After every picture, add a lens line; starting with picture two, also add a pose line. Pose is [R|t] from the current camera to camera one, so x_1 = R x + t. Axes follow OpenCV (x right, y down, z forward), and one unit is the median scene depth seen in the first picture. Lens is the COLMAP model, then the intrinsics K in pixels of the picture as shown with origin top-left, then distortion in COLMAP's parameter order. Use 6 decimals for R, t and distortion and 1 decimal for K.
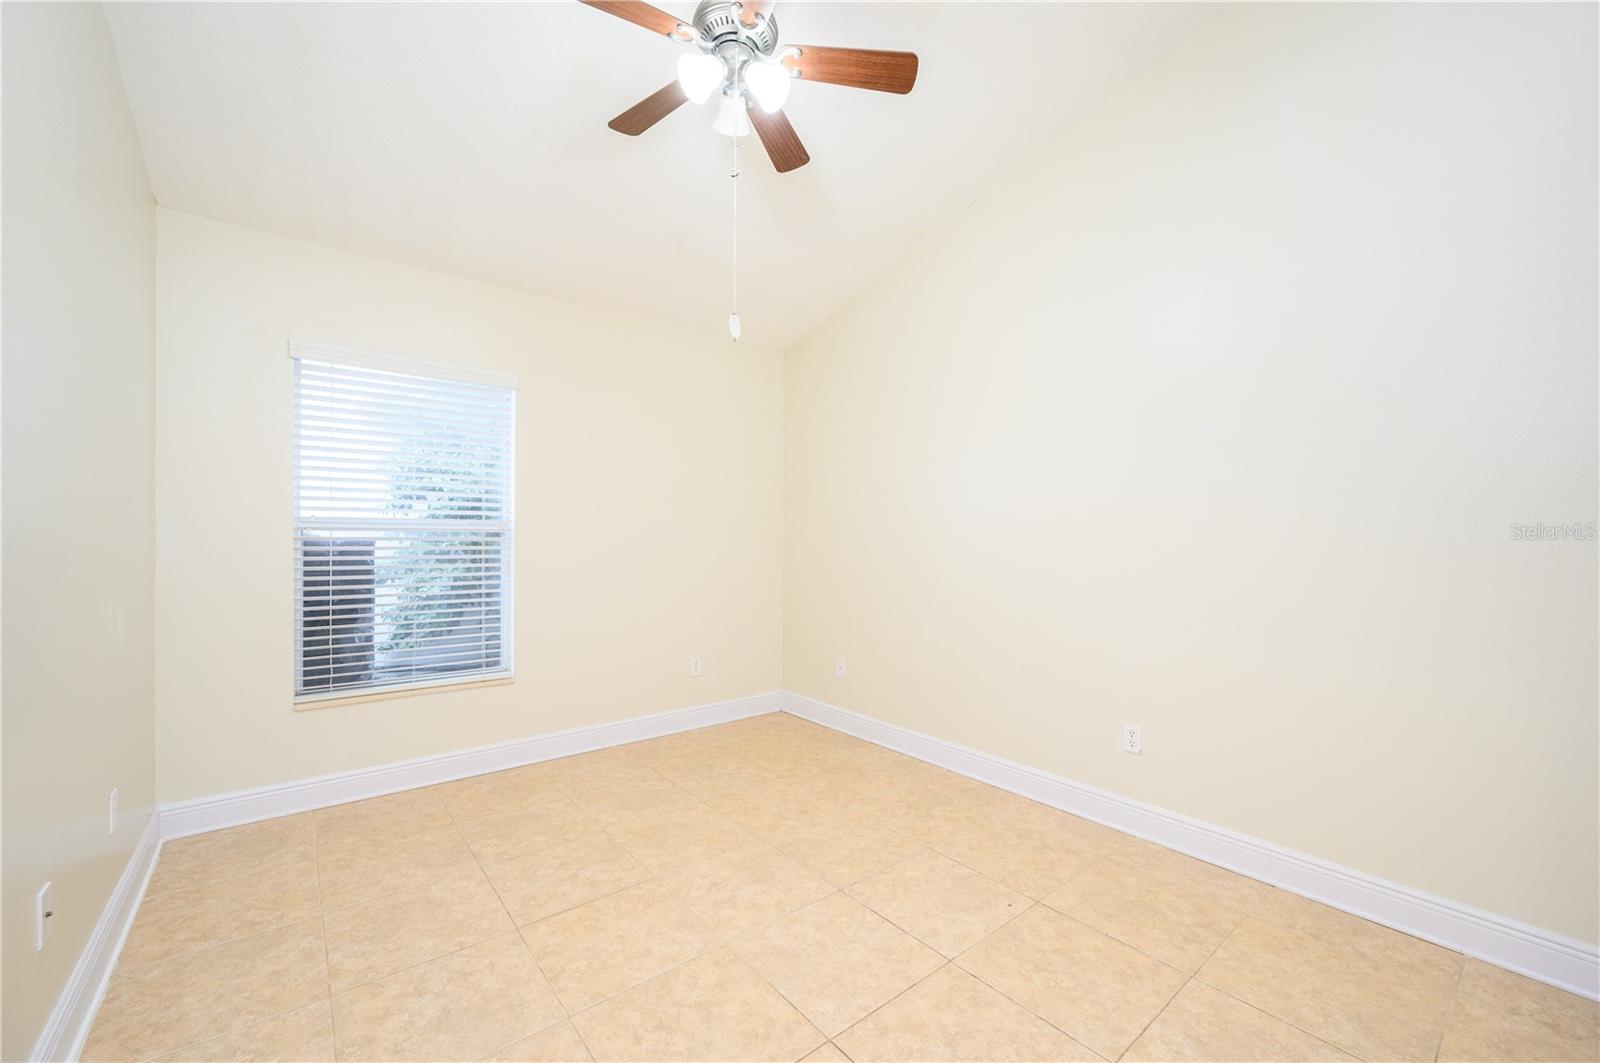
lens RADIAL K [[637.4, 0, 800.6], [0, 637.4, 534.9], [0, 0, 1]] dist [-0.001034, 0.000049]
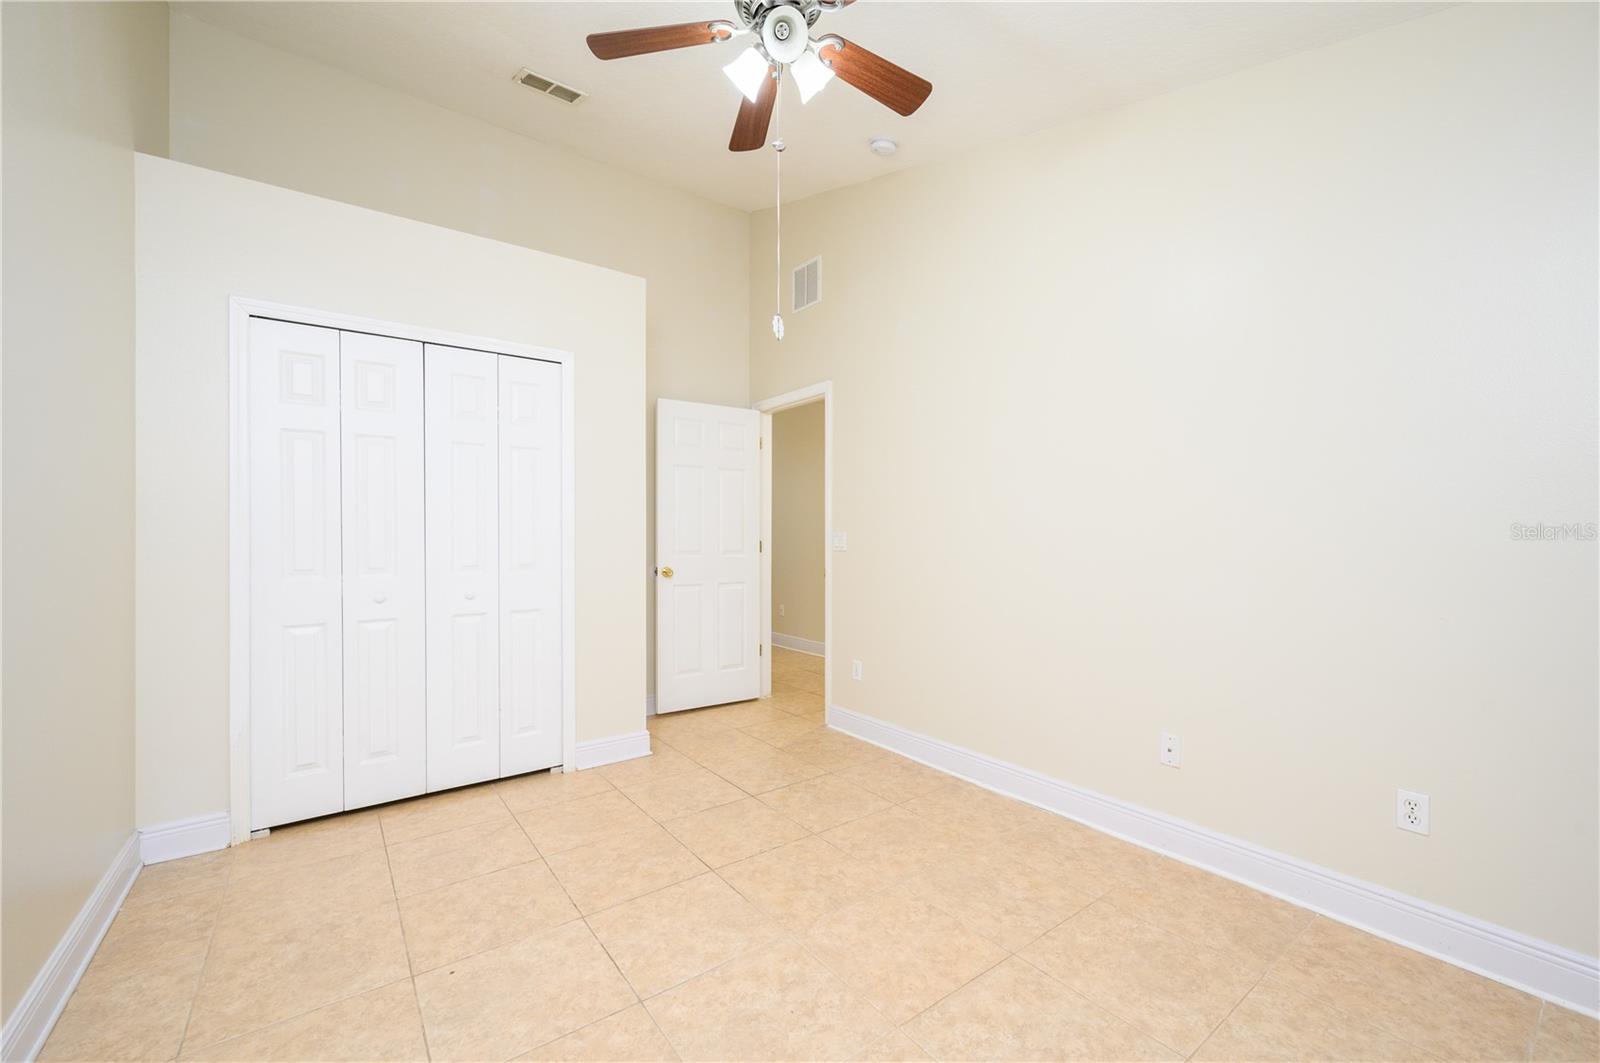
lens RADIAL K [[637.4, 0, 800.6], [0, 637.4, 534.9], [0, 0, 1]] dist [-0.001034, 0.000049]
pose [[-0.999212, 0.000954, 0.039674, -0.142002], [0.000657, 0.999972, -0.007506, 0.012440], [-0.039680, -0.007474, -0.999184, 1.593823]]
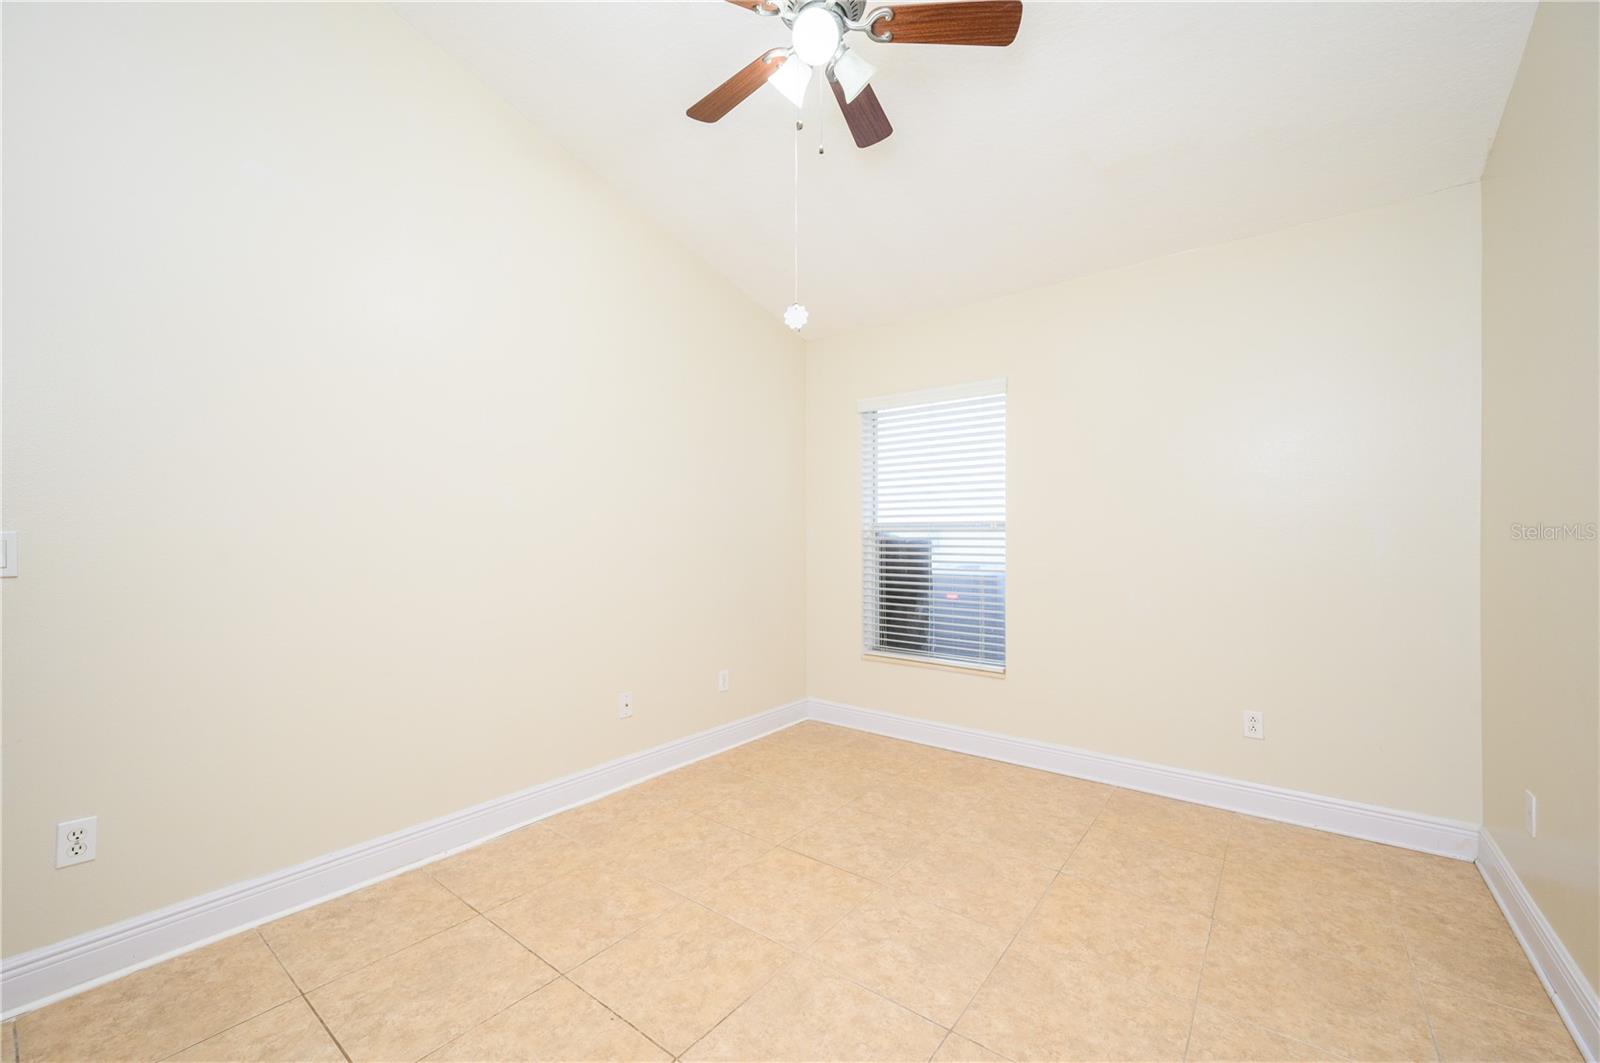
lens RADIAL K [[637.4, 0, 800.6], [0, 637.4, 534.9], [0, 0, 1]] dist [-0.001034, 0.000049]
pose [[0.236126, -0.006326, -0.971702, 0.655263], [0.002316, 0.999980, -0.005947, 0.007254], [0.971720, -0.000846, 0.236136, 0.611414]]
